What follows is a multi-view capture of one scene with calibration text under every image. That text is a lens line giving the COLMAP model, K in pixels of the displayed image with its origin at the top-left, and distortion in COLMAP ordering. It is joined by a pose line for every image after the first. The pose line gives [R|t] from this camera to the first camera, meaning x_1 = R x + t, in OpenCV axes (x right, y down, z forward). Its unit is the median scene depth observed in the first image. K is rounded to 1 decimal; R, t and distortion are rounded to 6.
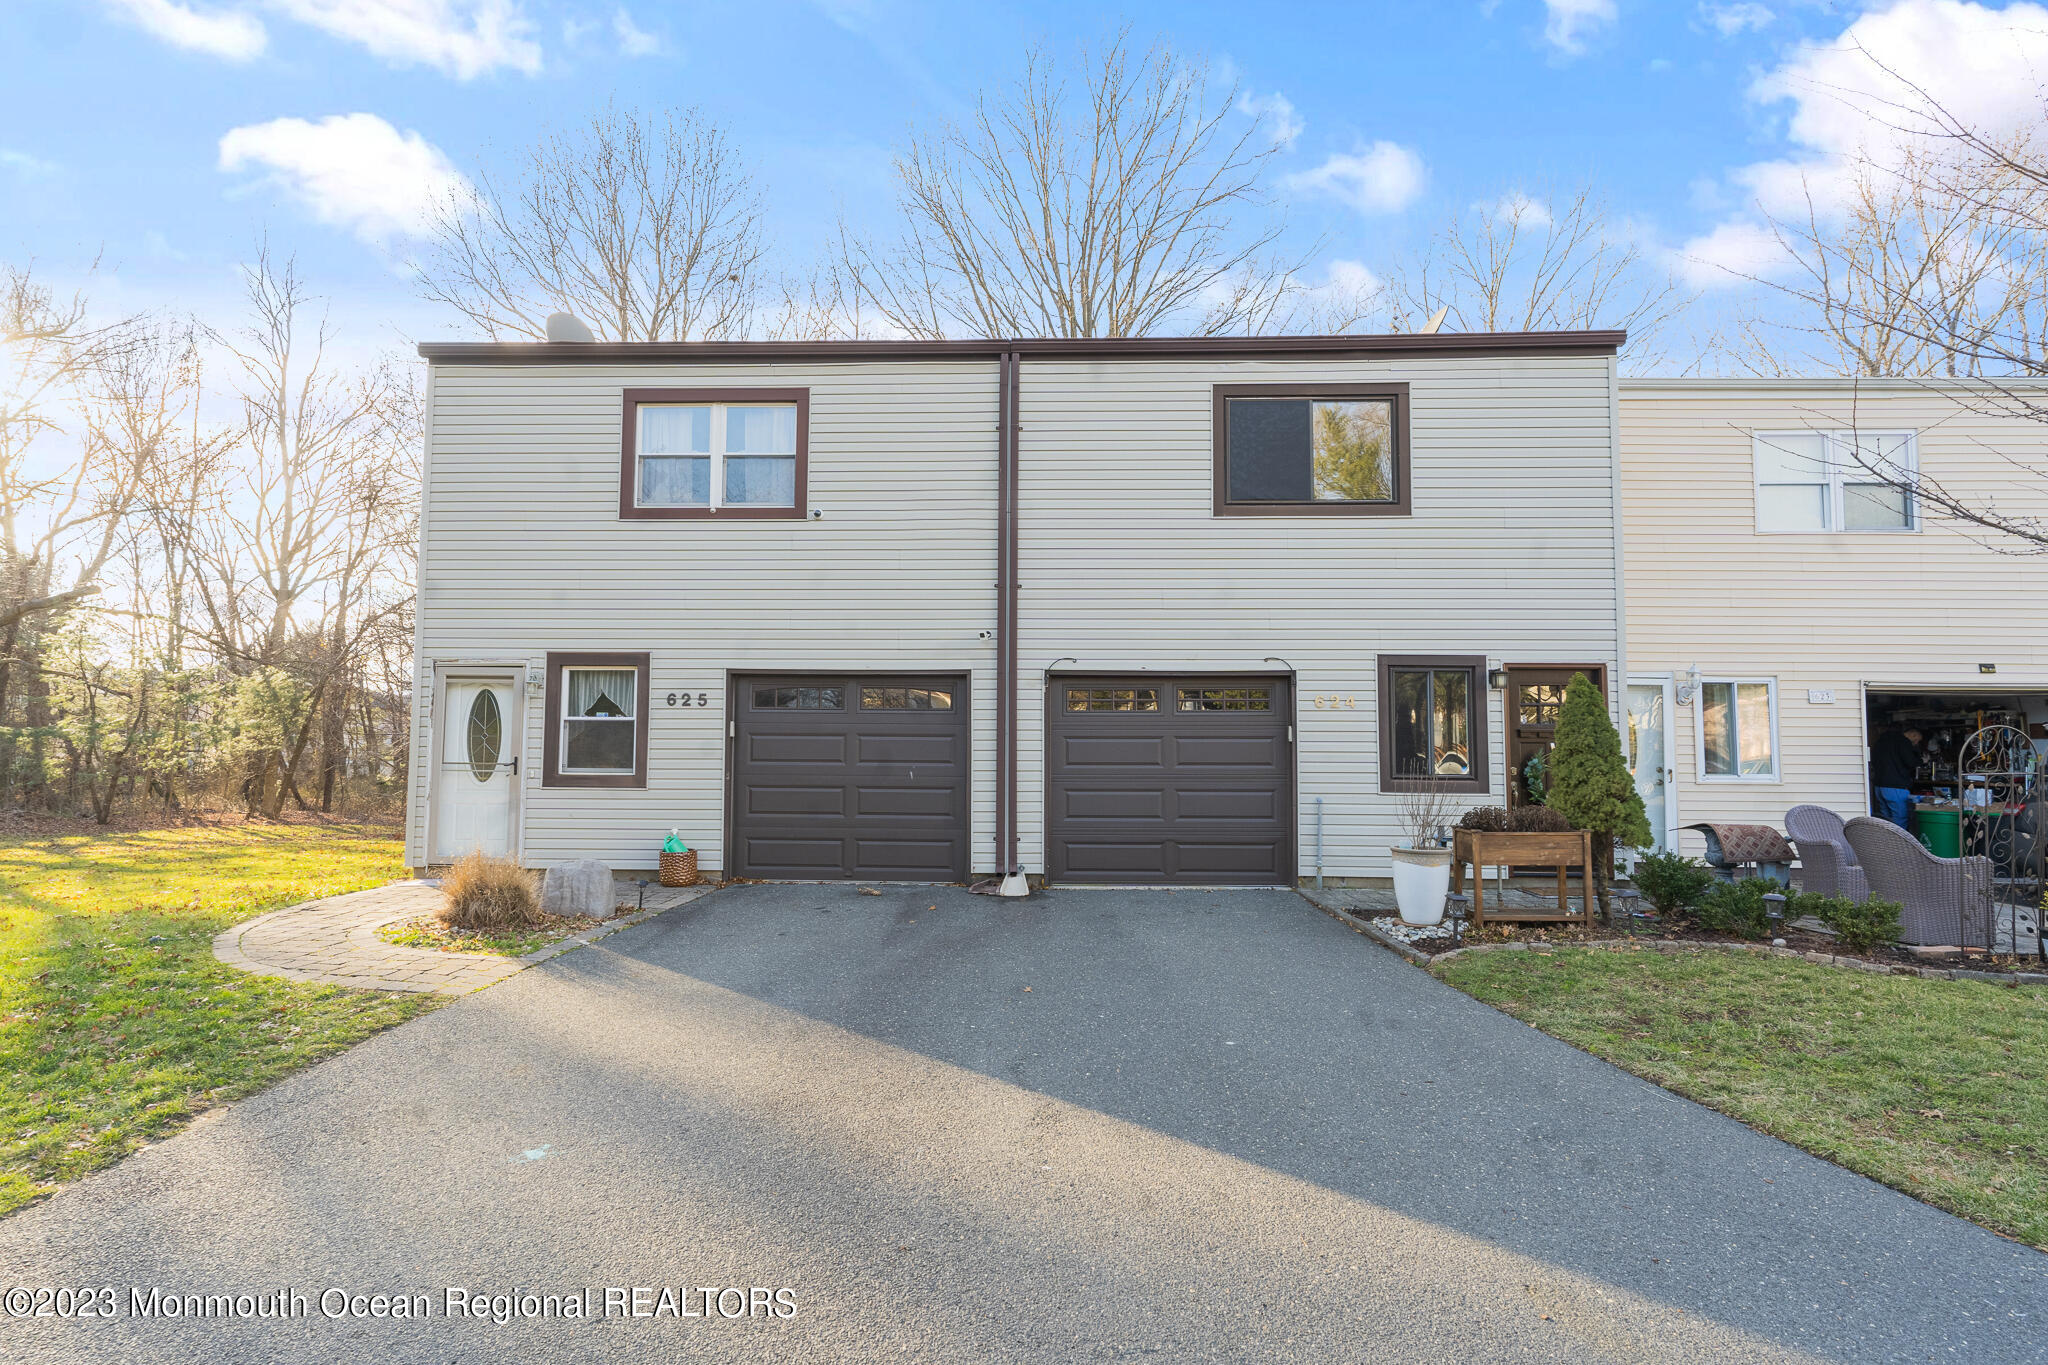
lens RADIAL K [[1069.3, 0, 1023.8], [0, 1069.3, 682.7], [0, 0, 1]] dist [0.008502, 0.000350]
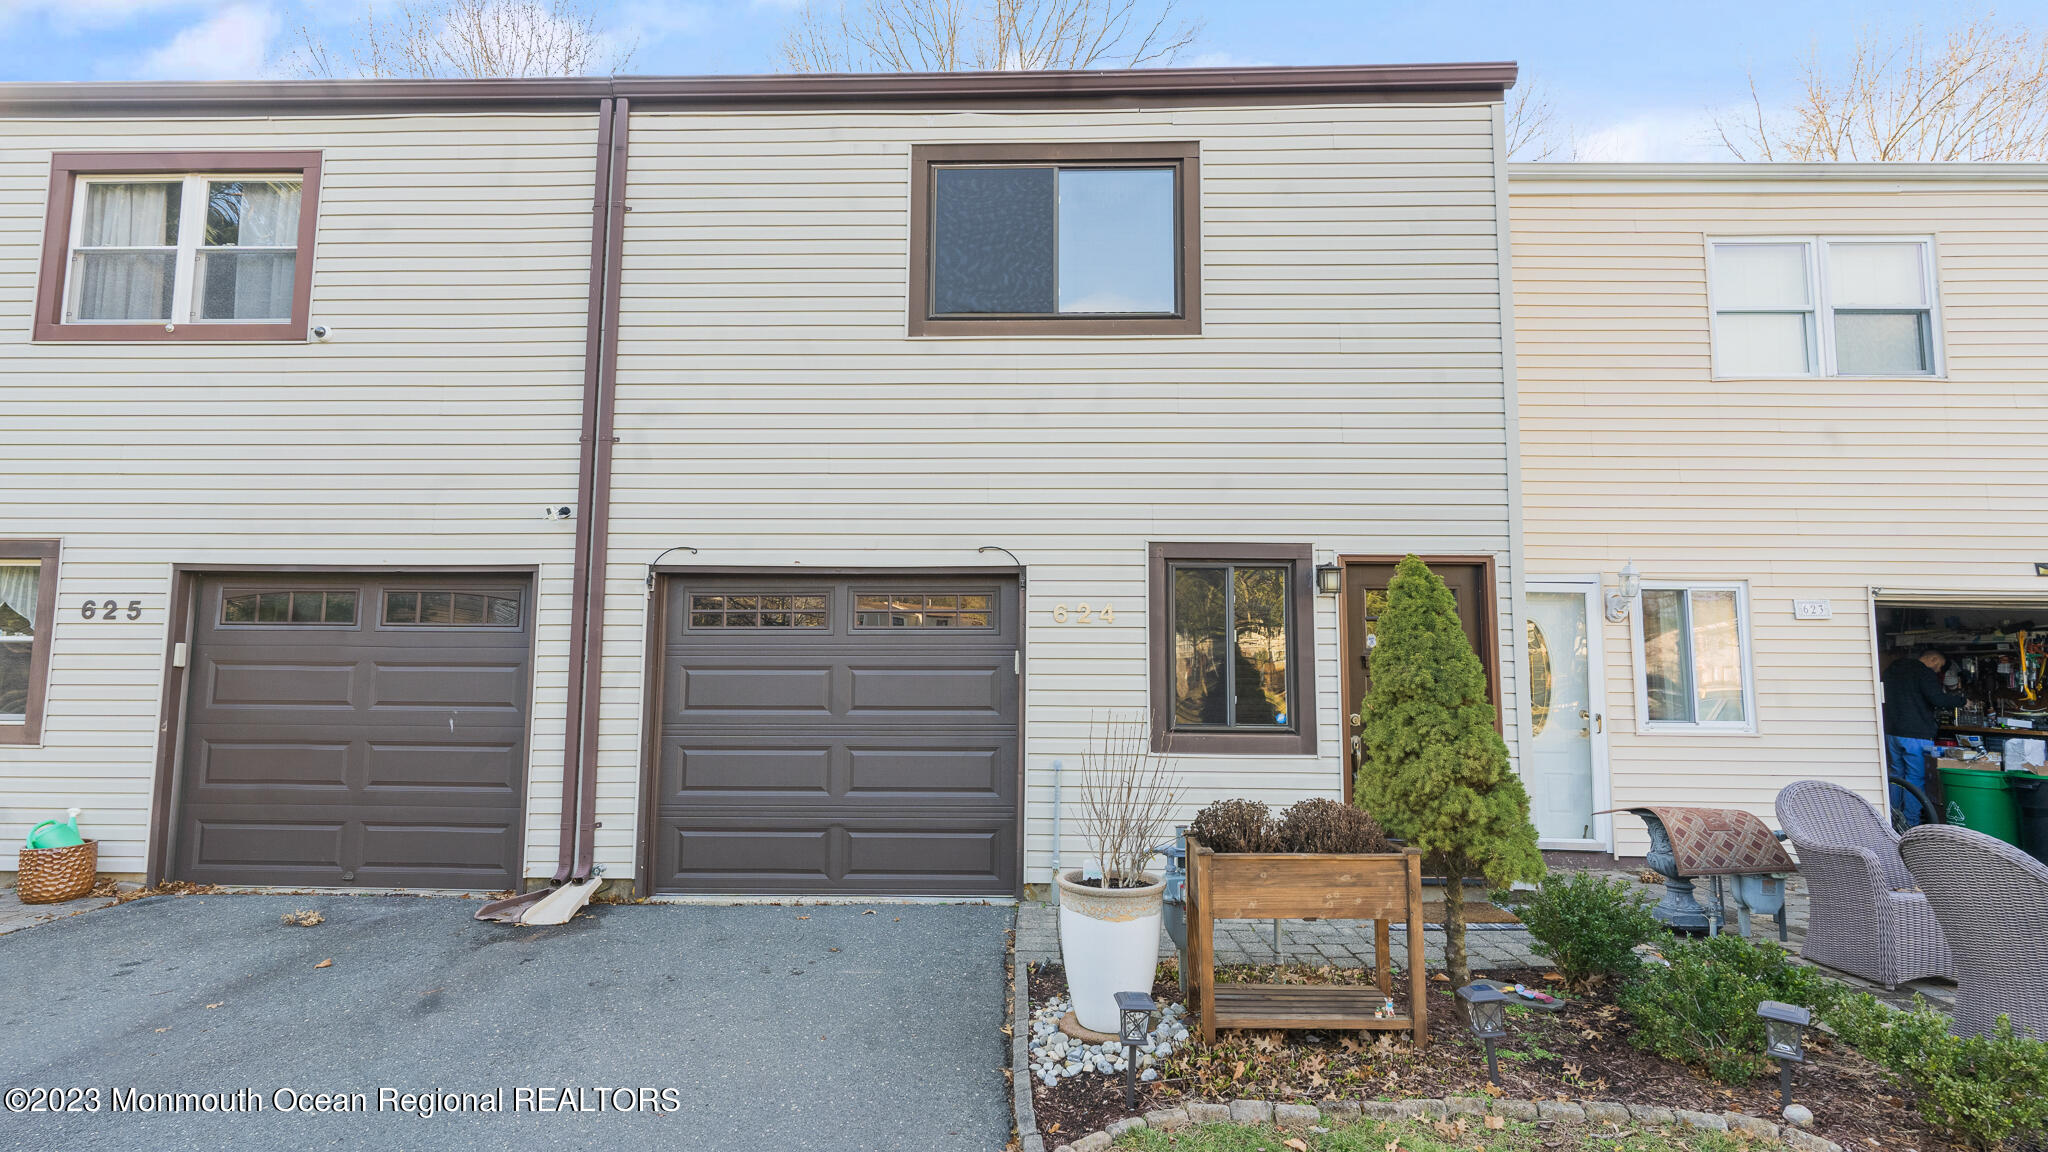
lens RADIAL K [[1004.1, 0, 1024.3], [0, 1004.1, 575.9], [0, 0, 1]] dist [0.002706, -0.000083]
pose [[0.999995, 0.001449, 0.002831, 0.249366], [-0.001346, 0.999348, -0.036070, 0.016707], [-0.002882, 0.036066, 0.999345, 0.379019]]
